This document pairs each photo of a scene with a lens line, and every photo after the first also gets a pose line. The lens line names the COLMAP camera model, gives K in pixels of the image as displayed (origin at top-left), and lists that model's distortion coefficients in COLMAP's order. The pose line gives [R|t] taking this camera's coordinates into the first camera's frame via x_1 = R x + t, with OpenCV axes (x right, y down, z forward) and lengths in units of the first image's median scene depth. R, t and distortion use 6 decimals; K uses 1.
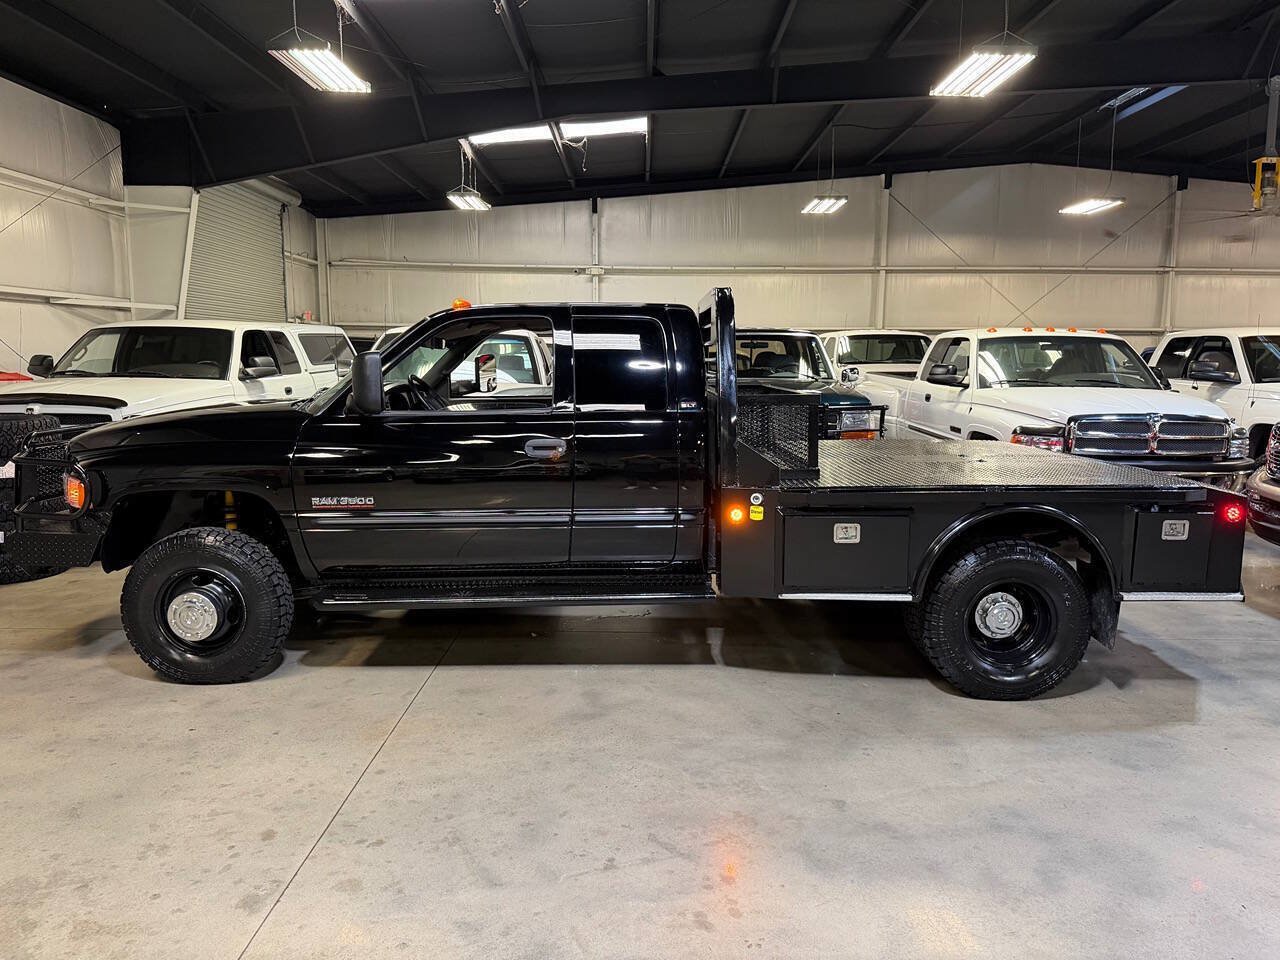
lens RADIAL K [[956.7, 0, 641.5], [0, 956.7, 480.0], [0, 0, 1]] dist [0.081361, -0.120611]
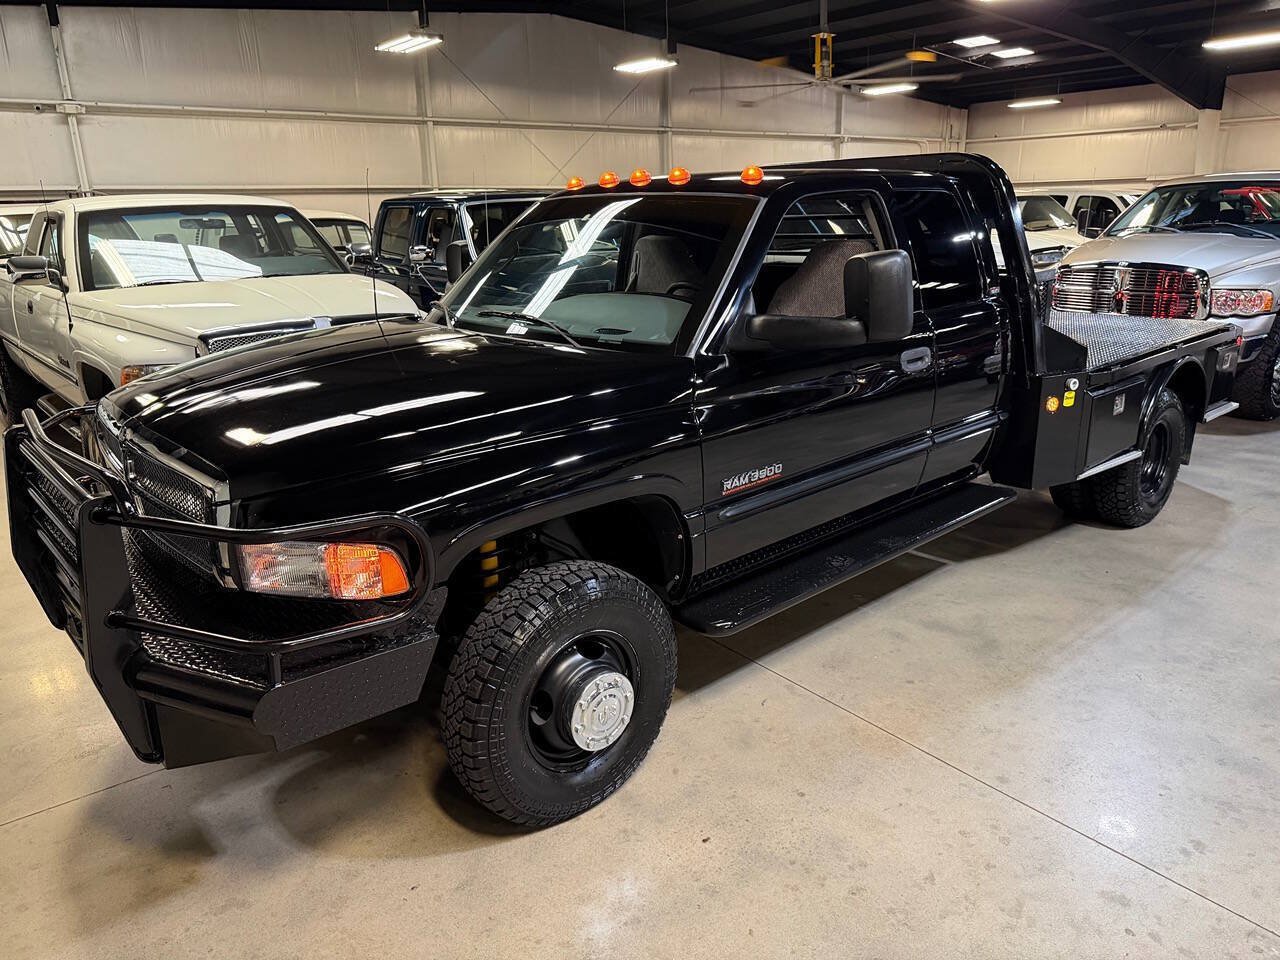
lens RADIAL K [[972.0, 0, 562.0], [0, 972.0, 484.1], [0, 0, 1]] dist [0.010706, -0.004535]
pose [[0.758639, -0.203599, 0.618881, -0.351548], [0.108214, 0.976100, 0.188464, -0.048299], [-0.642461, -0.076005, 0.762540, 0.217874]]
